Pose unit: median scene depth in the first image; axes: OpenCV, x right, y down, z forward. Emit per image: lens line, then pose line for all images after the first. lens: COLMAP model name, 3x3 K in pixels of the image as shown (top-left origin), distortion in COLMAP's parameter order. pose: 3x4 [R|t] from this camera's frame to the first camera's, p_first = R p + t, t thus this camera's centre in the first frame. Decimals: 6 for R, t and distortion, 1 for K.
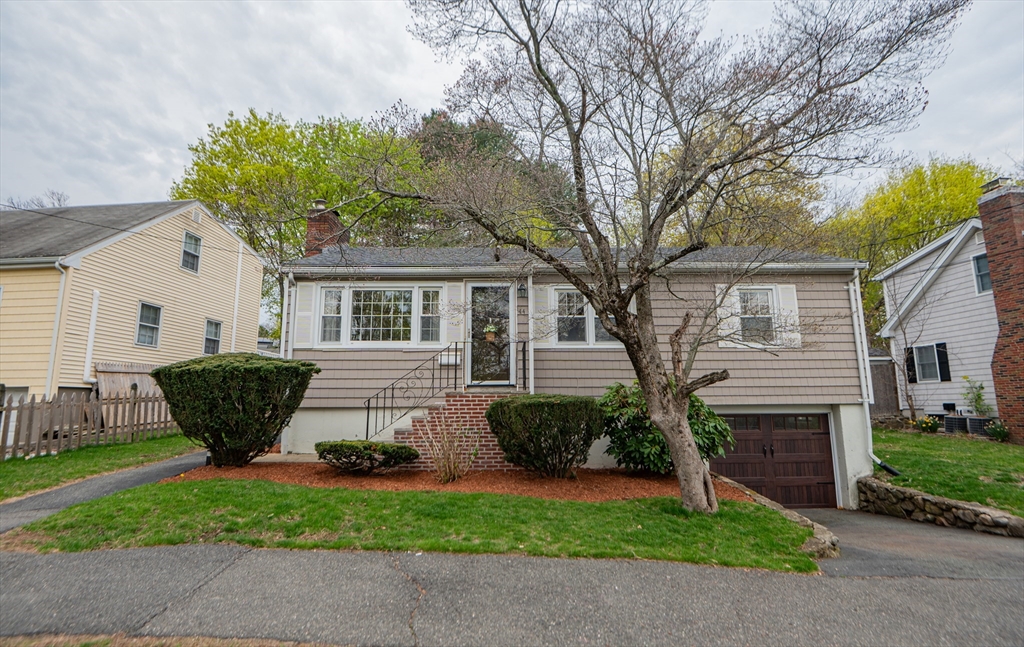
lens RADIAL K [[488.4, 0, 512.0], [0, 488.4, 323.5], [0, 0, 1]] dist [-0.010877, -0.000958]
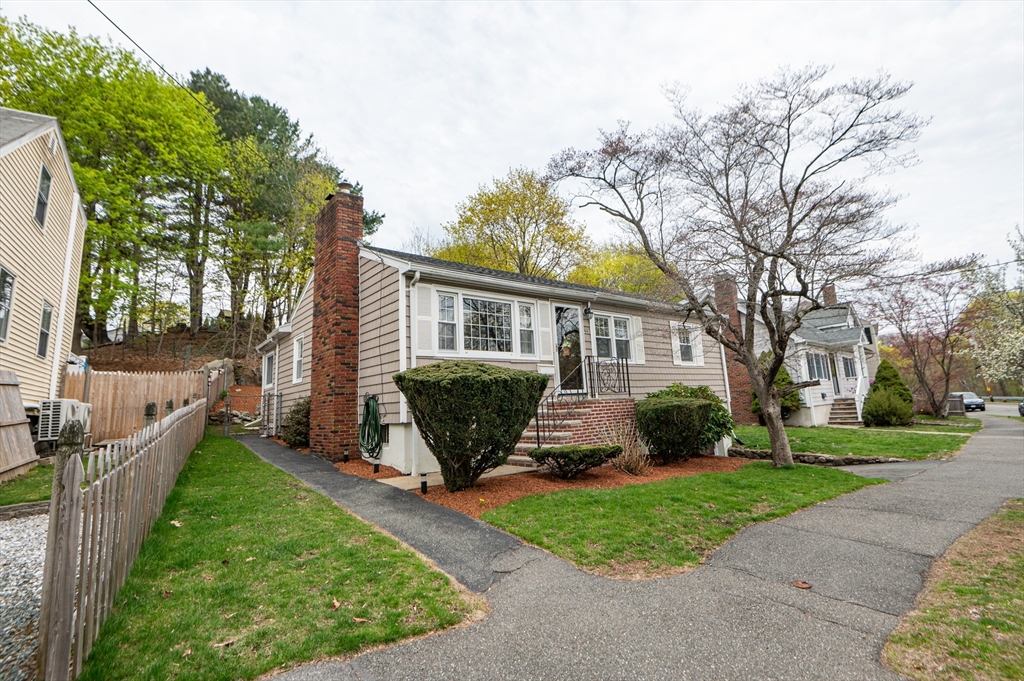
lens RADIAL K [[470.5, 0, 514.6], [0, 470.5, 317.4], [0, 0, 1]] dist [-0.001224, -0.008249]
pose [[0.785226, 0.083651, 0.613533, -0.840455], [-0.057708, 0.996407, -0.061995, 0.023739], [-0.616515, 0.013274, 0.787232, 0.205145]]
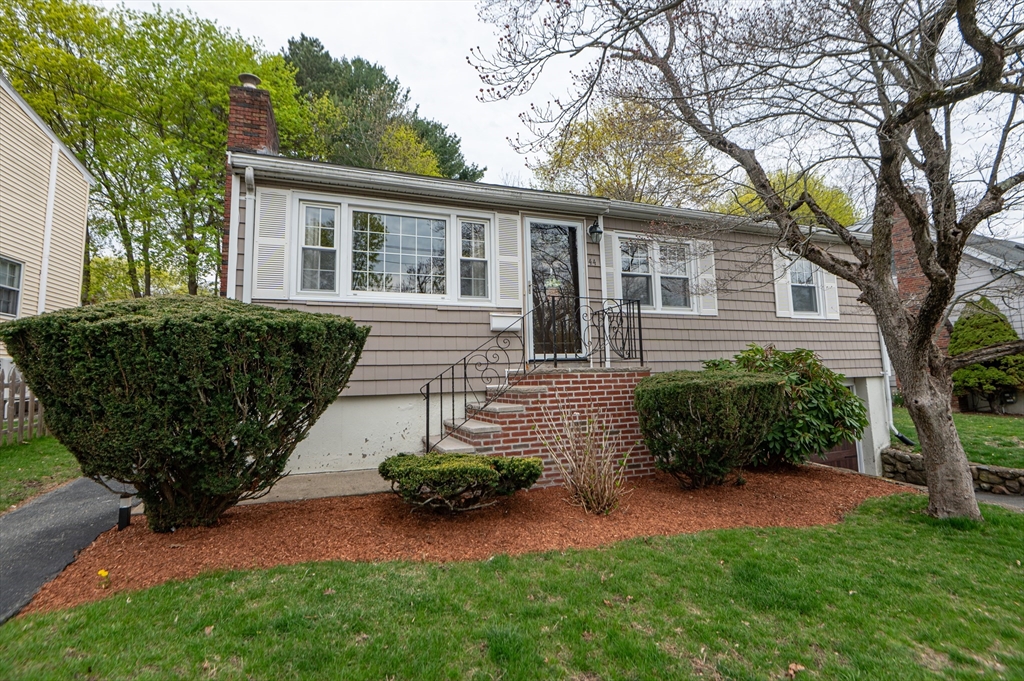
lens RADIAL K [[473.4, 0, 516.1], [0, 473.4, 322.1], [0, 0, 1]] dist [-0.003001, -0.009190]
pose [[0.939264, 0.023052, 0.342420, -0.343654], [-0.038664, 0.998497, 0.038835, 0.045006], [-0.341010, -0.049716, 0.938744, 0.356139]]
